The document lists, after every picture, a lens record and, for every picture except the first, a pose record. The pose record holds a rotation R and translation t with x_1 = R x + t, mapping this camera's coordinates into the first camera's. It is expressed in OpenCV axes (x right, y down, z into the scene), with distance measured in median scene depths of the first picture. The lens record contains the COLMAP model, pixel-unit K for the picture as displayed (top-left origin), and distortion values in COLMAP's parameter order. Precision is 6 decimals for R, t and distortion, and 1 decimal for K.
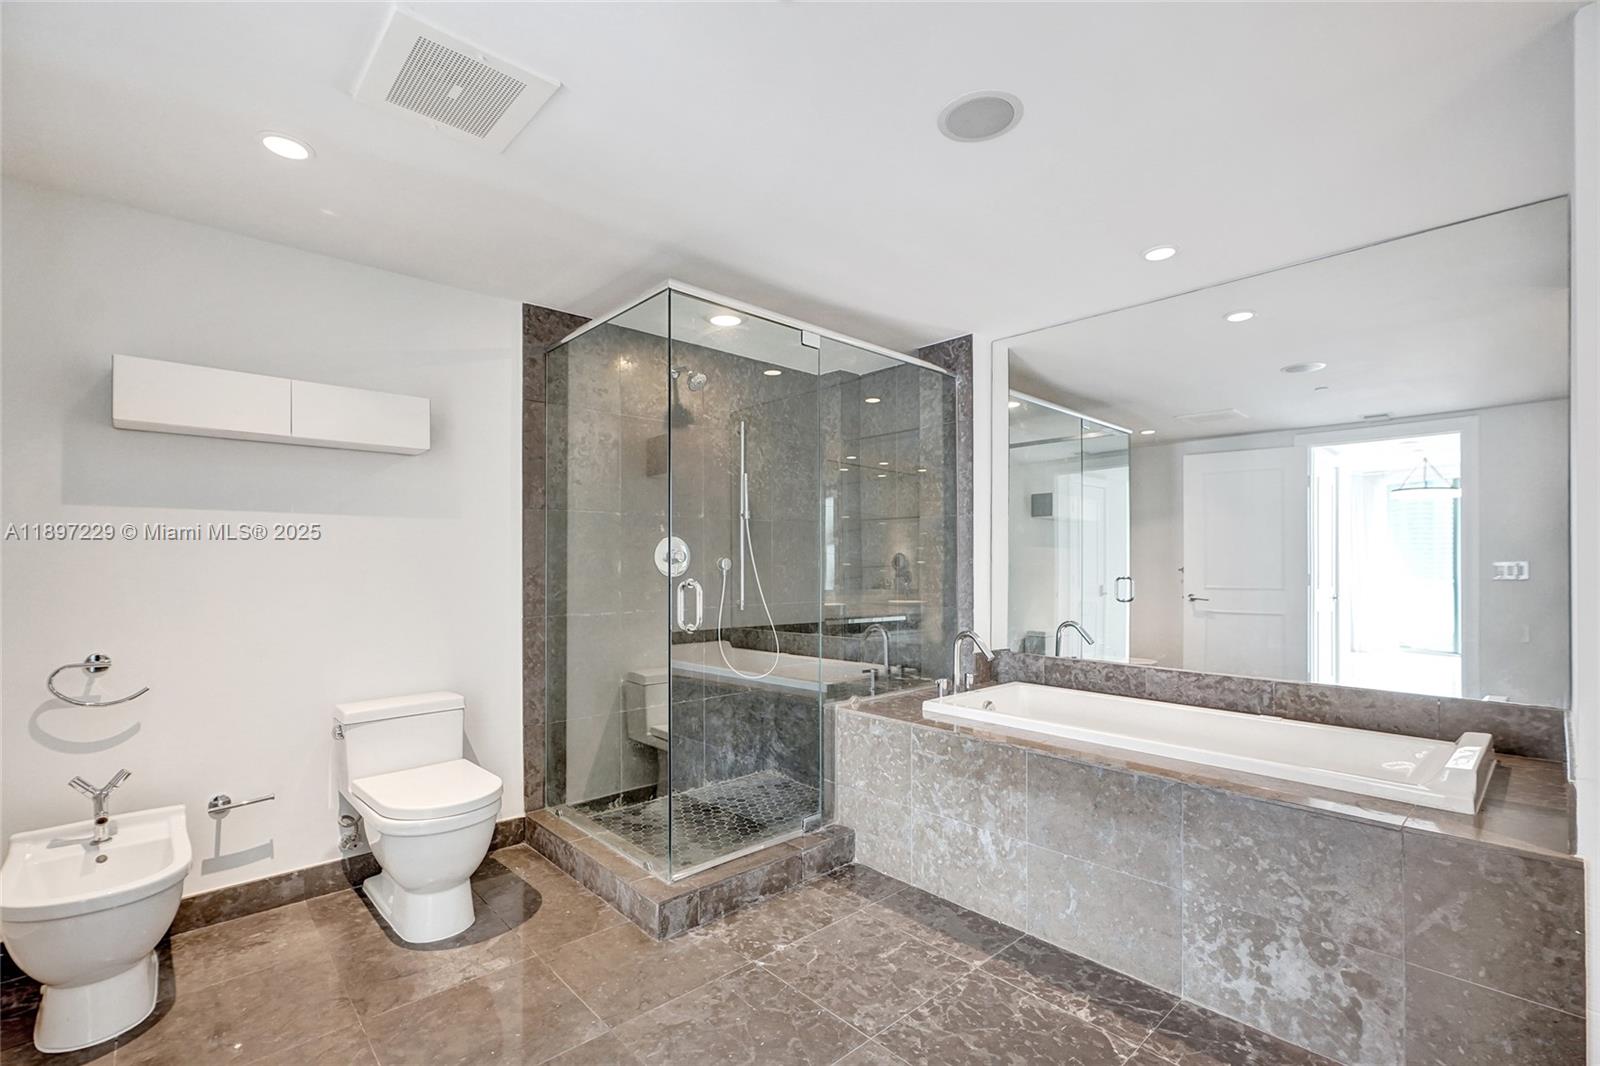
lens RADIAL K [[722.2, 0, 820.9], [0, 722.2, 559.3], [0, 0, 1]] dist [-0.004000, 0.003233]
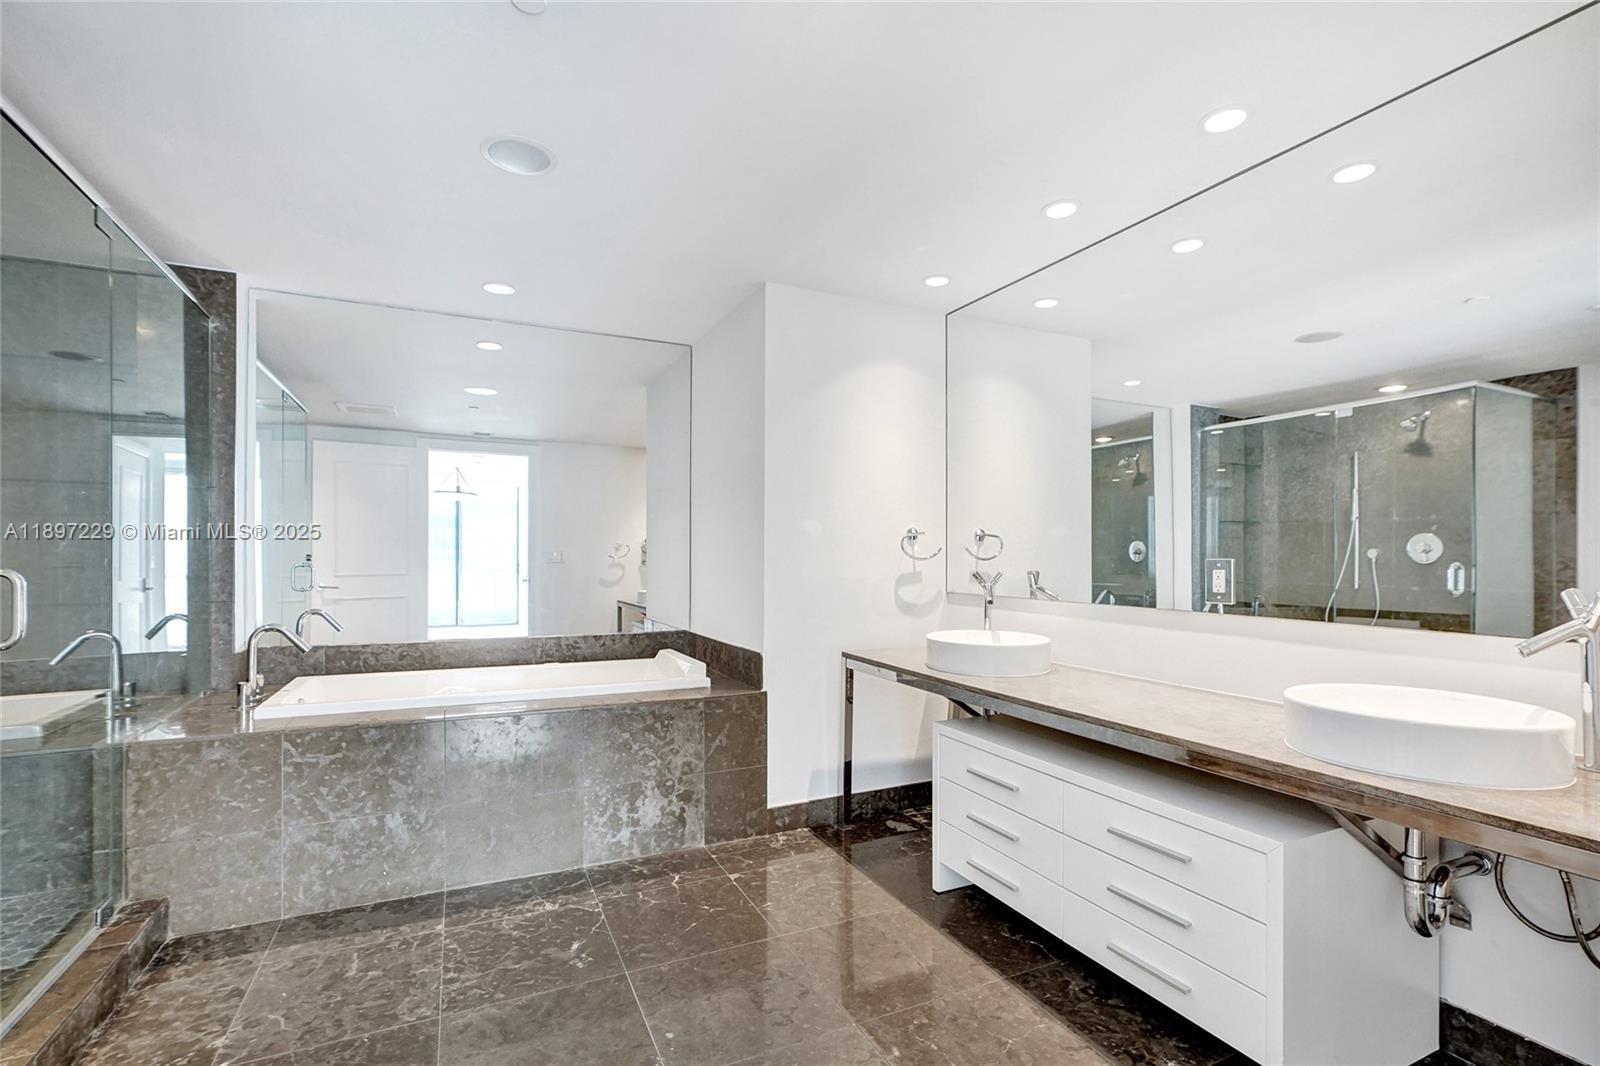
lens RADIAL K [[722.2, 0, 805.2], [0, 722.2, 547.5], [0, 0, 1]] dist [-0.004000, 0.003233]
pose [[0.300743, 0.010255, 0.953650, -0.625315], [-0.008508, 0.999931, -0.008070, 0.012927], [-0.953667, -0.005687, 0.300810, 0.183008]]
